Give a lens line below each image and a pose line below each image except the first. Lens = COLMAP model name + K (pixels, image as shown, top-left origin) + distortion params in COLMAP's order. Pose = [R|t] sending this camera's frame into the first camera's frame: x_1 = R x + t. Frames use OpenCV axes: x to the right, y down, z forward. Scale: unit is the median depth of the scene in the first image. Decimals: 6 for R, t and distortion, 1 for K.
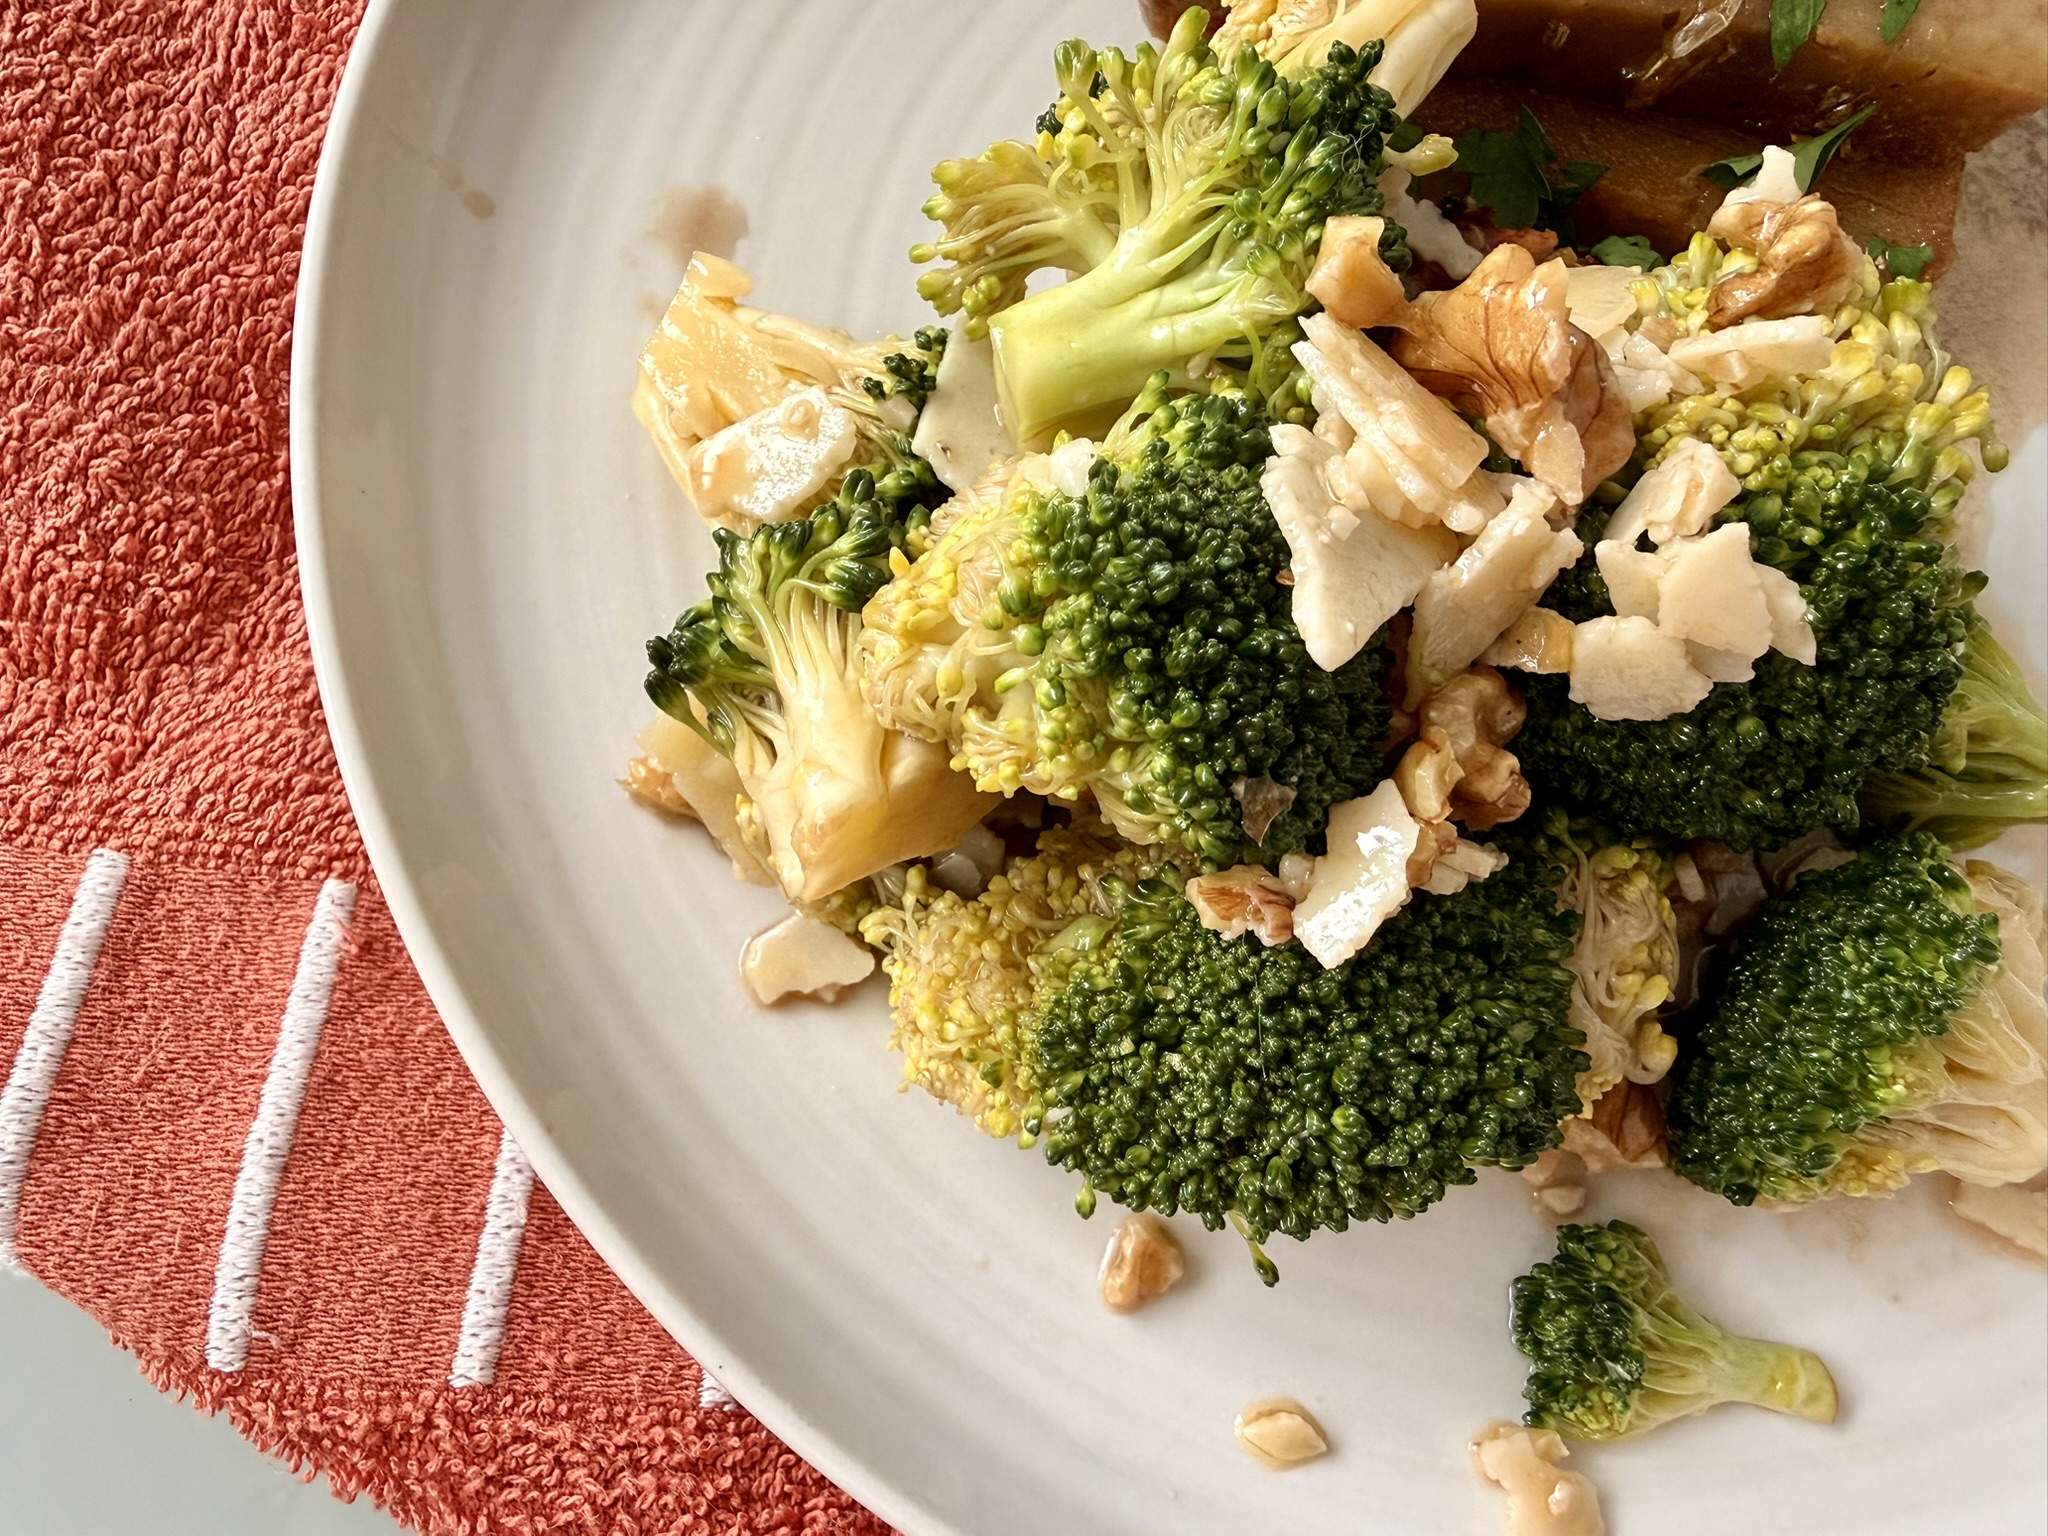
lens RADIAL K [[1535.6, 0, 1025.2], [0, 1535.6, 781.4], [0, 0, 1]] dist [0.036210, -0.025945]
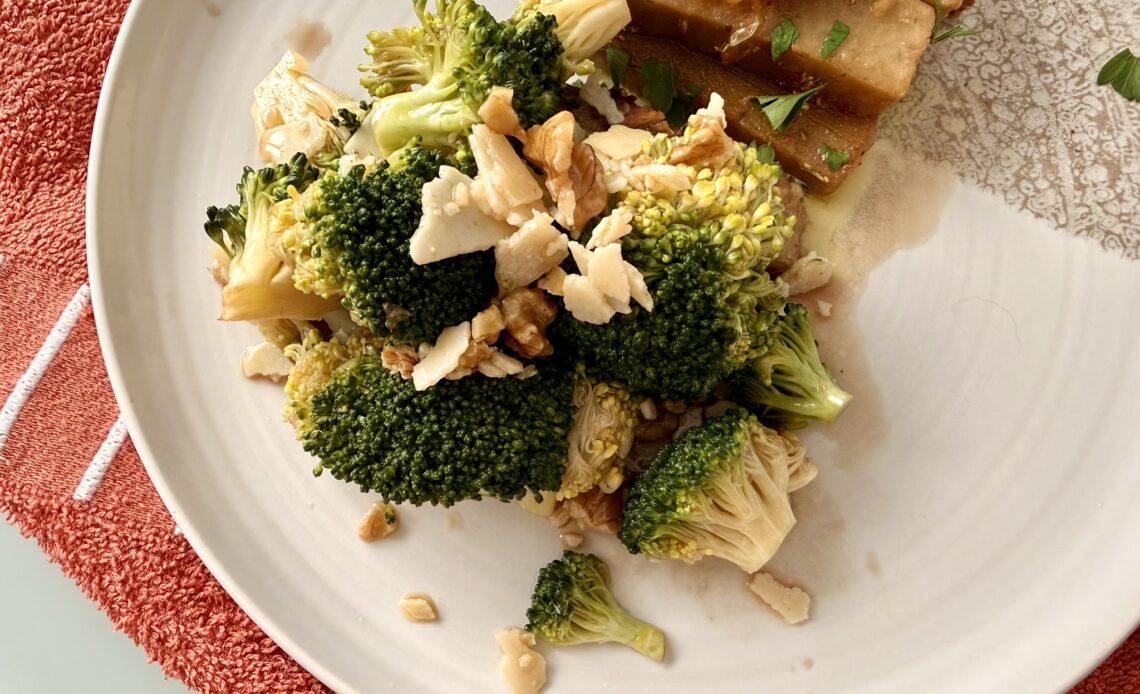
lens RADIAL K [[828.0, 0, 510.0], [0, 828.0, 357.1], [0, 0, 1]] dist [0.018813, 0.000909]
pose [[0.973575, 0.214352, -0.078766, 0.338310], [-0.213794, 0.976755, 0.015545, 0.015232], [0.080267, 0.001705, 0.996772, -0.223584]]
